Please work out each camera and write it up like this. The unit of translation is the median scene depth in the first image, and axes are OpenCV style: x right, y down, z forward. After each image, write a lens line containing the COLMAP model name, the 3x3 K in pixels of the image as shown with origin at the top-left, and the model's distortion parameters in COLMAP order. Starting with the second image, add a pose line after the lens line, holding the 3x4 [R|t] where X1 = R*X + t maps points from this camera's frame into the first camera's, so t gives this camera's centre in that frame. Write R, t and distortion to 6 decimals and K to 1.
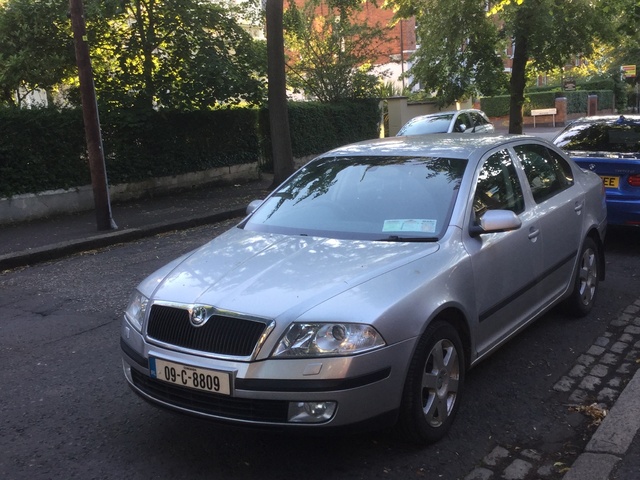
lens RADIAL K [[753.1, 0, 320.0], [0, 753.1, 240.0], [0, 0, 1]] dist [0.165822, -0.351921]
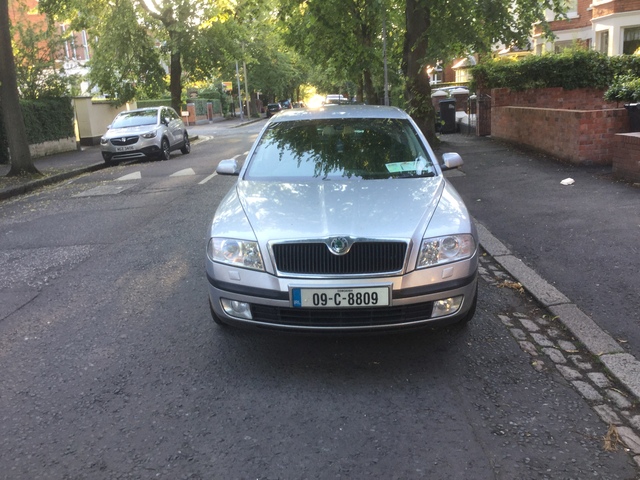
lens RADIAL K [[573.4, 0, 320.0], [0, 573.4, 240.0], [0, 0, 1]] dist [0.064352, -0.122320]
pose [[0.843887, -0.108958, 0.525340, -0.371633], [0.086218, 0.993976, 0.067658, 0.018833], [-0.529548, -0.011802, 0.848198, 0.167599]]
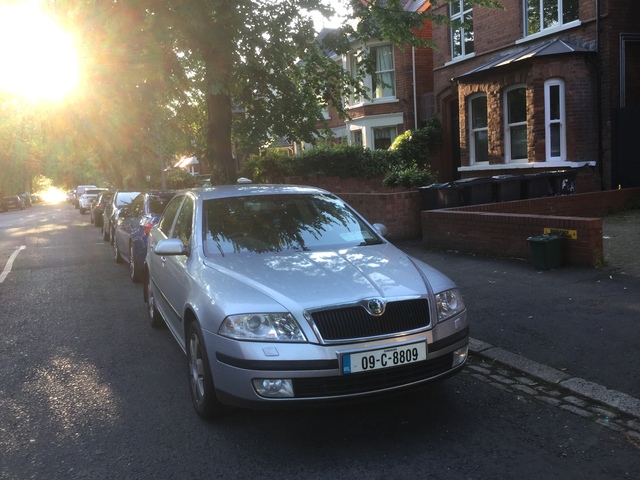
lens RADIAL K [[573.4, 0, 320.0], [0, 573.4, 240.0], [0, 0, 1]] dist [0.064352, -0.122320]
pose [[0.537852, -0.058791, 0.840987, -0.549040], [0.159345, 0.986673, -0.032933, 0.009146], [-0.827843, 0.151721, 0.540052, 0.339678]]
